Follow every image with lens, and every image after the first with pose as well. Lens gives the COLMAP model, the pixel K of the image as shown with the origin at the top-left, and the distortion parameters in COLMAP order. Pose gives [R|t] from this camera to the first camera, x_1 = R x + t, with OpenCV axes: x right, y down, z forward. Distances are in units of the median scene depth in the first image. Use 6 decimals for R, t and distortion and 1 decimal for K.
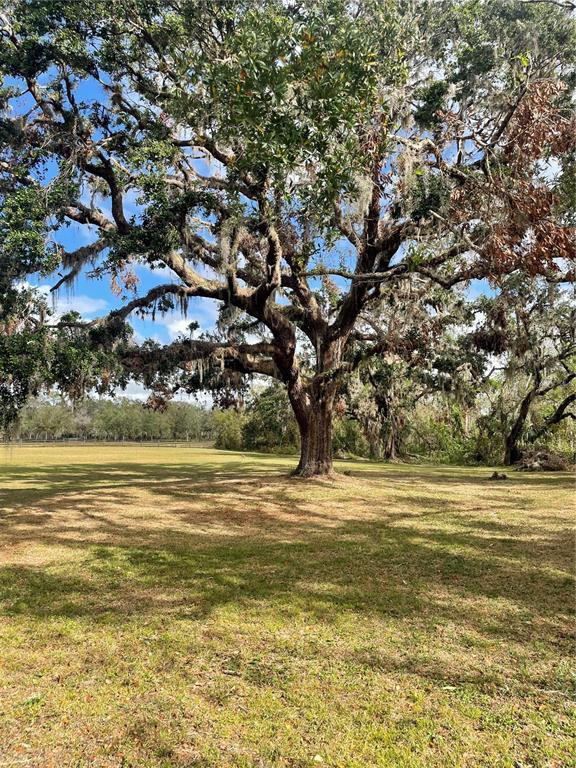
lens RADIAL K [[559.4, 0, 290.0], [0, 559.4, 393.5], [0, 0, 1]] dist [0.056006, -0.004692]
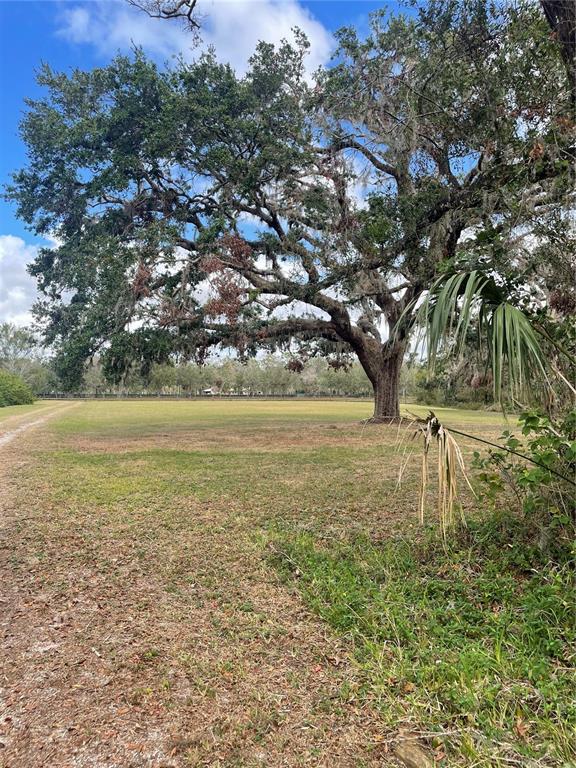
lens RADIAL K [[559.4, 0, 290.0], [0, 559.4, 393.5], [0, 0, 1]] dist [0.056006, -0.004692]
pose [[0.920058, 0.002605, -0.391774, 0.335471], [0.026976, 0.997183, 0.069982, -0.010534], [0.390853, -0.074956, 0.917396, -0.227383]]
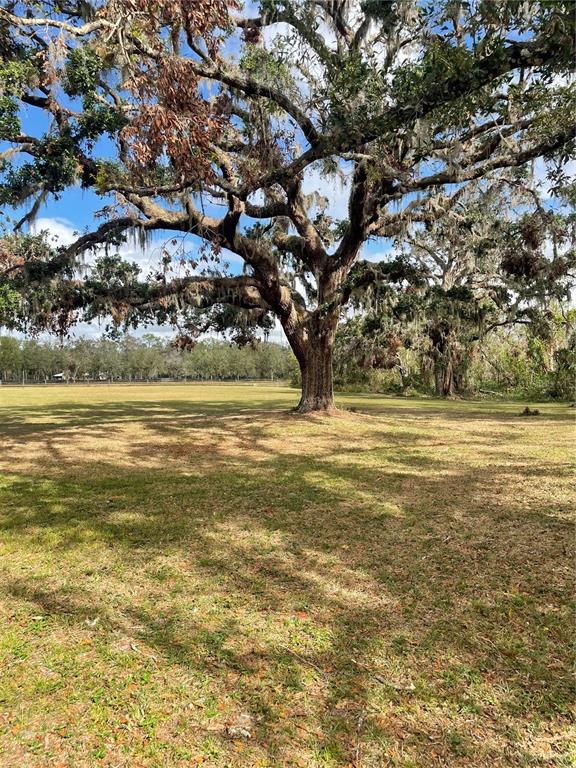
lens RADIAL K [[559.4, 0, 290.0], [0, 559.4, 393.5], [0, 0, 1]] dist [0.056006, -0.004692]
pose [[0.987227, -0.006371, -0.159191, 0.154538], [0.023602, 0.994023, 0.106587, 0.008791], [0.157561, -0.108983, 0.981477, 0.029989]]
